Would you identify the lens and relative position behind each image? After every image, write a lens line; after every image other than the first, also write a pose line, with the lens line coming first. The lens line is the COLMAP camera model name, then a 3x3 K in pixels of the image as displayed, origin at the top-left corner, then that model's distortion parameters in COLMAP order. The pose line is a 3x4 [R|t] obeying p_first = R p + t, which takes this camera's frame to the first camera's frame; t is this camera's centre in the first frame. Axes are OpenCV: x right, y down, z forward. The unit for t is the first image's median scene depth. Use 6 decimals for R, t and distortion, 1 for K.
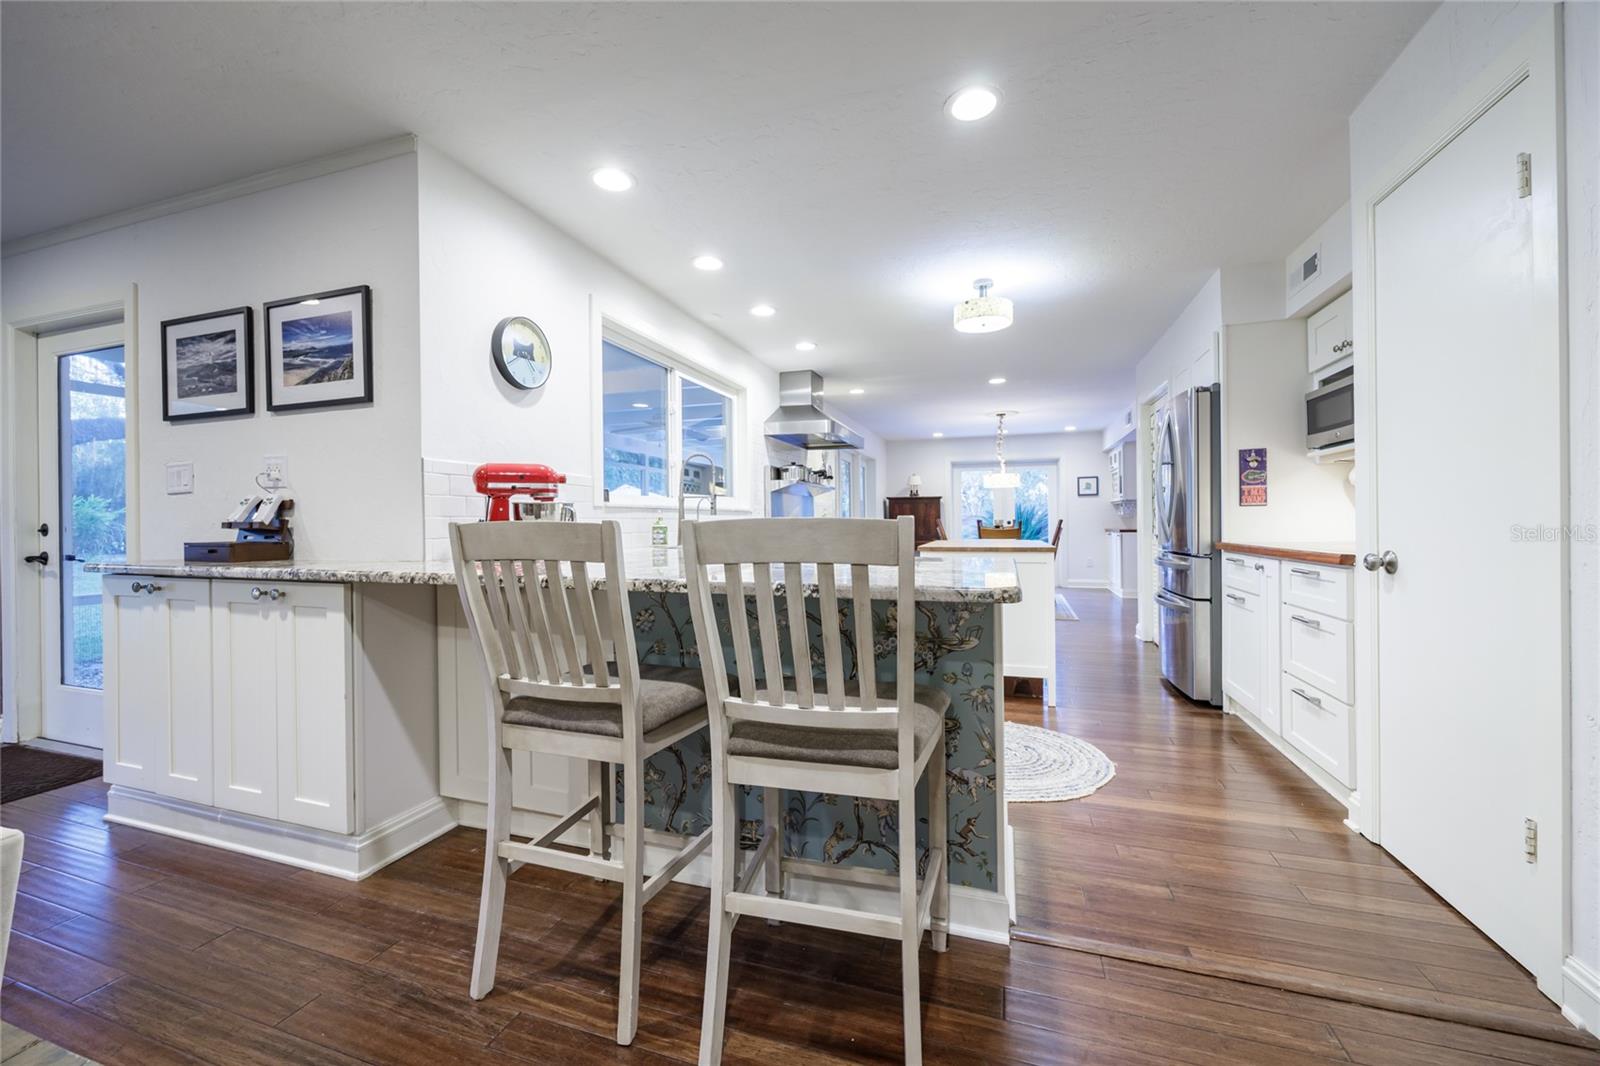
lens RADIAL K [[614.6, 0, 805.1], [0, 614.6, 507.7], [0, 0, 1]] dist [-0.002790, 0.000210]
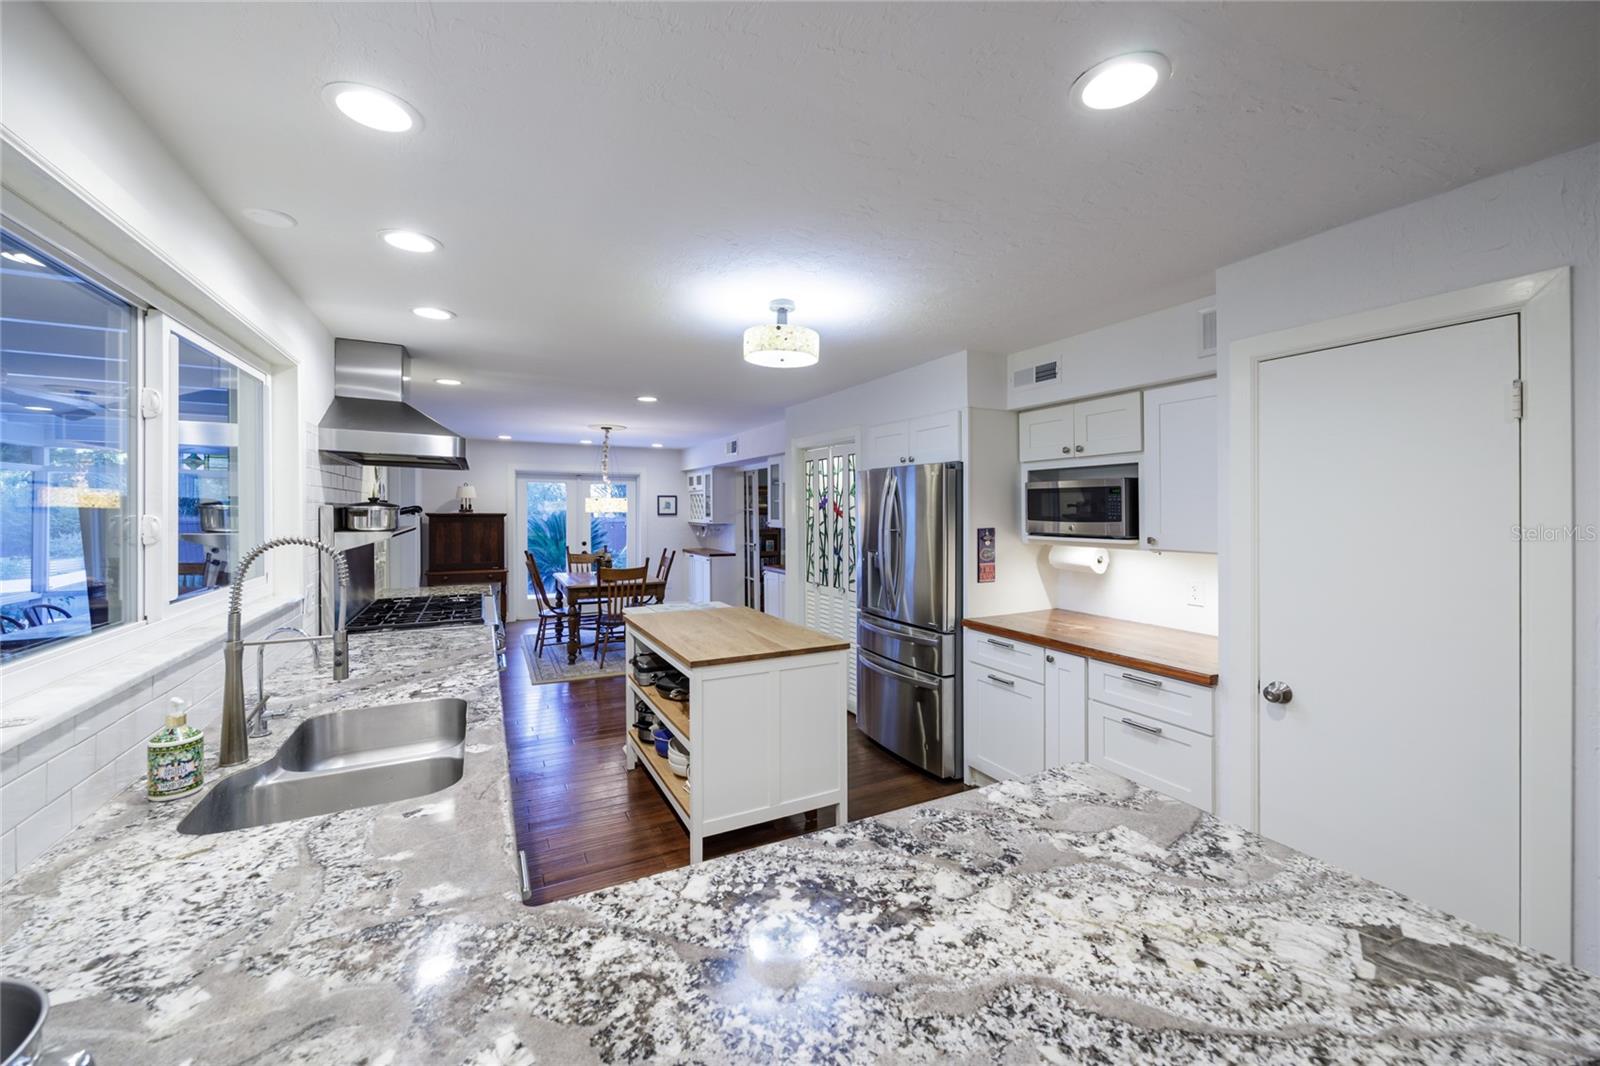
lens RADIAL K [[614.6, 0, 801.2], [0, 614.6, 493.8], [0, 0, 1]] dist [-0.002790, 0.000210]
pose [[0.693900, 0.026200, 0.719594, -0.236694], [-0.025680, 0.999603, -0.011632, -0.123413], [-0.719613, -0.010407, 0.694297, 0.451095]]
